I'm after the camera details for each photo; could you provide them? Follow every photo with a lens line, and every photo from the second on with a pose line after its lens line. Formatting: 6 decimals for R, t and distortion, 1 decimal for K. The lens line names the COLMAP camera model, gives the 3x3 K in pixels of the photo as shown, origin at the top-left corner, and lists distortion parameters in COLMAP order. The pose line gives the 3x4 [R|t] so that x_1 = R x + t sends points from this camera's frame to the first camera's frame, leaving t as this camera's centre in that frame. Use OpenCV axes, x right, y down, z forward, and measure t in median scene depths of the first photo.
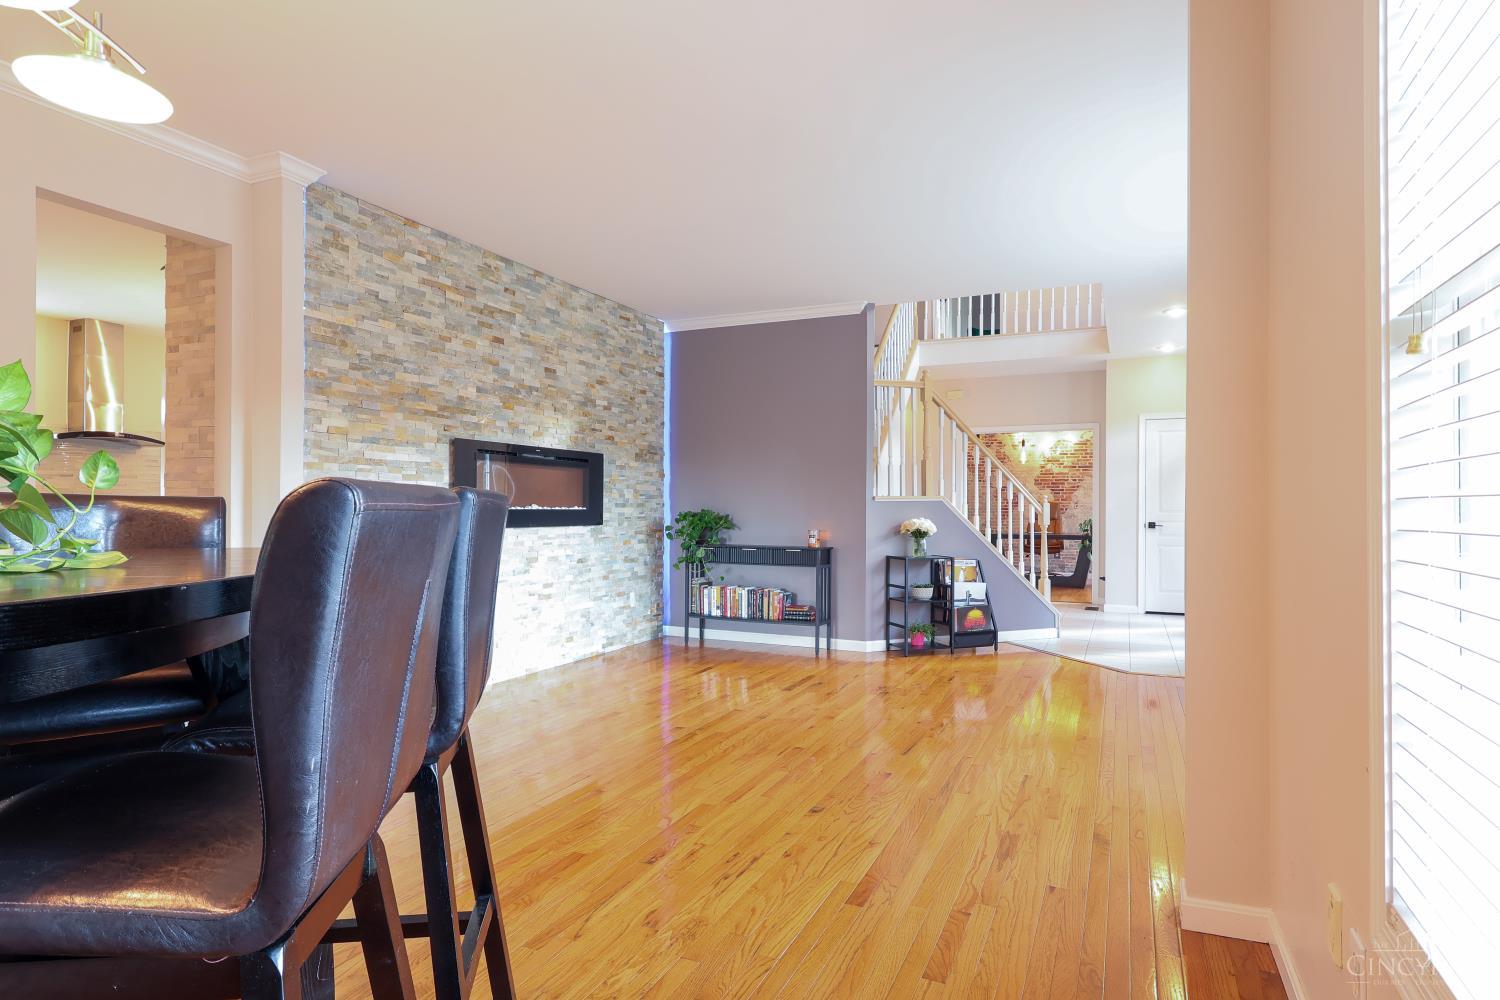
lens RADIAL K [[812.8, 0, 744.8], [0, 812.8, 503.4], [0, 0, 1]] dist [-0.013161, 0.001788]
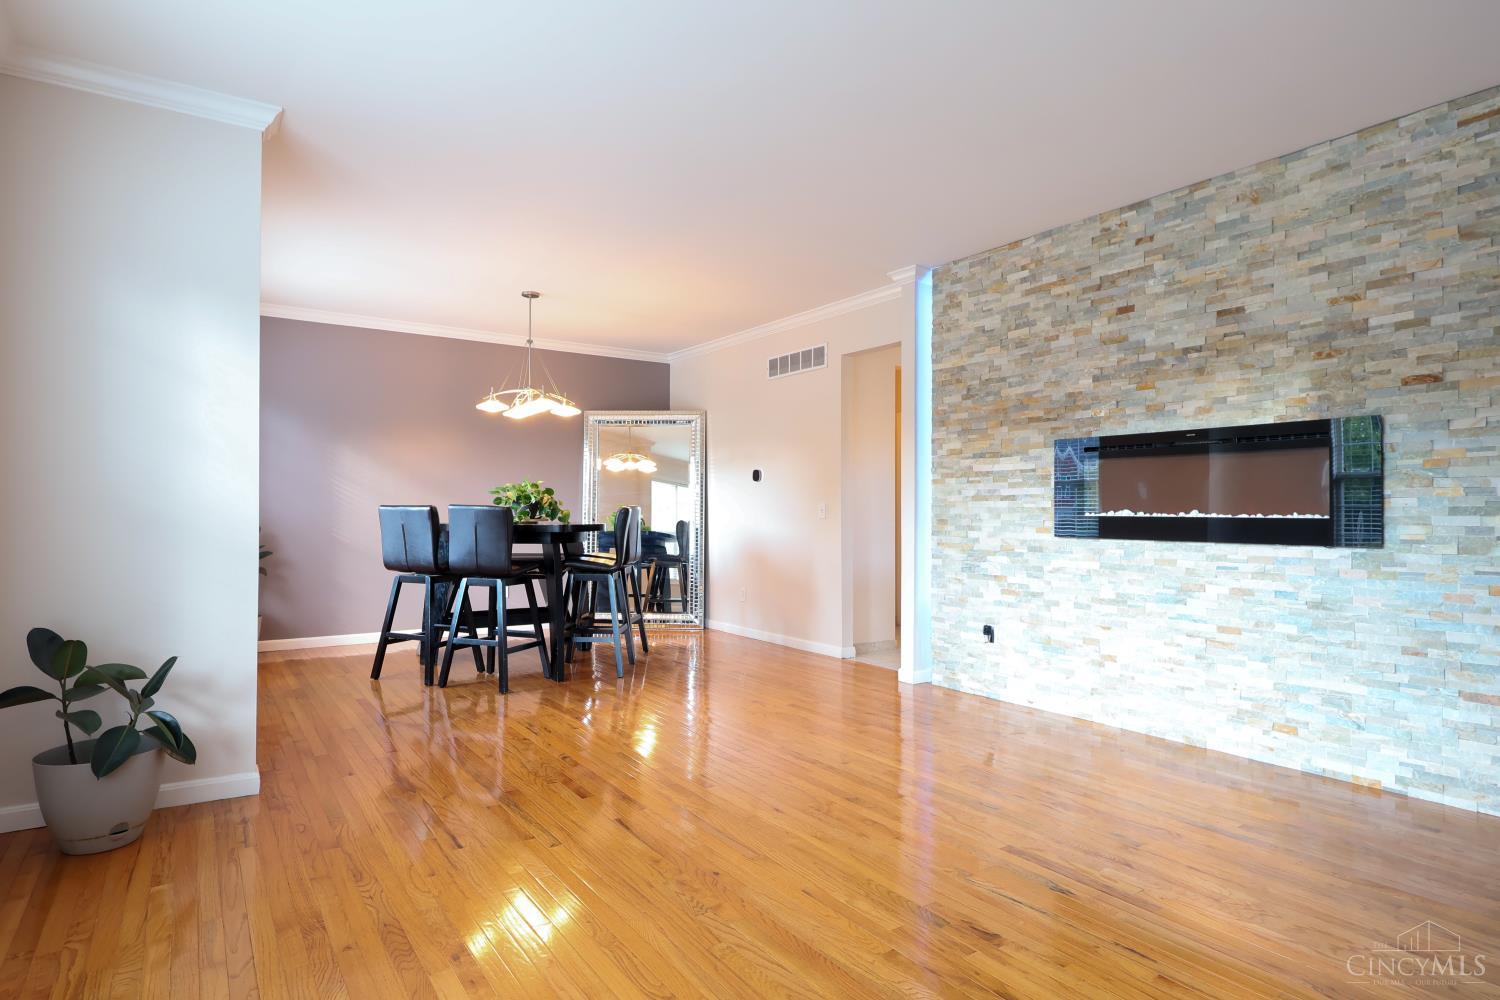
lens RADIAL K [[812.8, 0, 754.7], [0, 812.8, 500.7], [0, 0, 1]] dist [-0.013161, 0.001788]
pose [[-0.505419, -0.016225, -0.862721, 0.601023], [-0.001815, 0.999841, -0.017740, 0.006789], [0.862872, -0.007401, -0.505368, 1.114968]]
